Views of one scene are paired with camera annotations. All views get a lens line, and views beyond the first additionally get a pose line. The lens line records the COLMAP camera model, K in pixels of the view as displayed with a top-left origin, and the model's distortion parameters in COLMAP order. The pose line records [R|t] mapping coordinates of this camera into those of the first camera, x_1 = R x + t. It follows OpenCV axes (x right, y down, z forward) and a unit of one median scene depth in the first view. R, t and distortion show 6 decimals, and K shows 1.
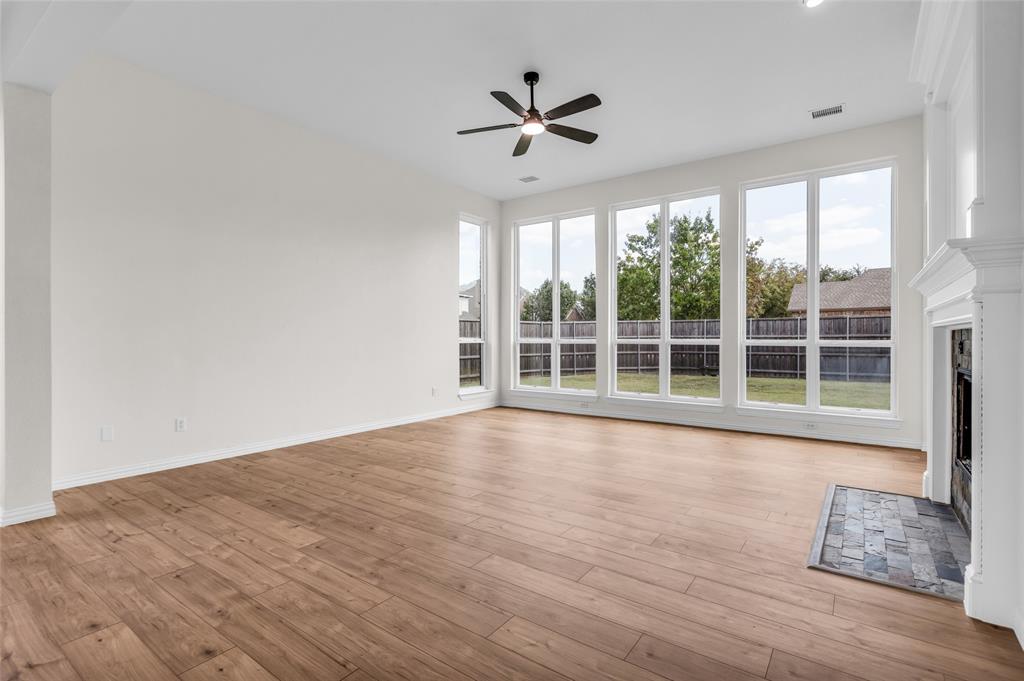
lens RADIAL K [[482.0, 0, 512.0], [0, 482.0, 336.1], [0, 0, 1]] dist [-0.002505, 0.000943]
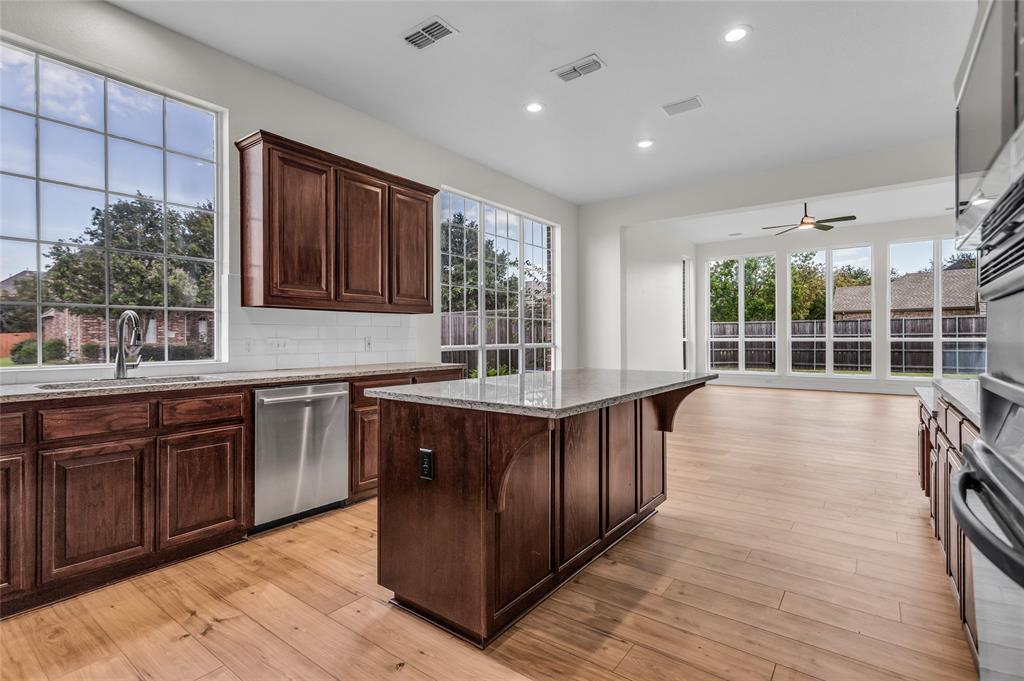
lens RADIAL K [[478.4, 0, 508.9], [0, 478.4, 339.6], [0, 0, 1]] dist [-0.000154, 0.000302]
pose [[0.999610, -0.006481, -0.027176, -0.608447], [0.006672, 0.999954, 0.006949, -0.005843], [0.027130, -0.007128, 0.999607, -0.515908]]
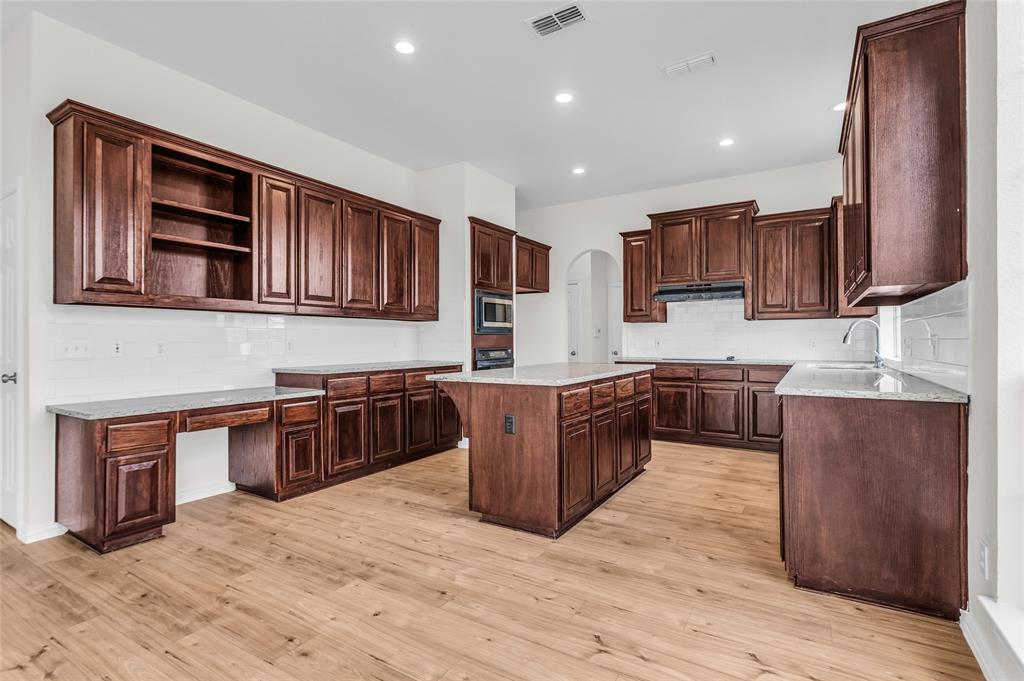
lens RADIAL K [[485.2, 0, 510.8], [0, 485.2, 338.4], [0, 0, 1]] dist [-0.001147, 0.000310]
pose [[-0.997031, 0.000498, -0.077002, -0.482190], [0.001208, 0.999957, -0.009177, -0.001383], [0.076994, -0.009242, -0.996989, 0.336143]]
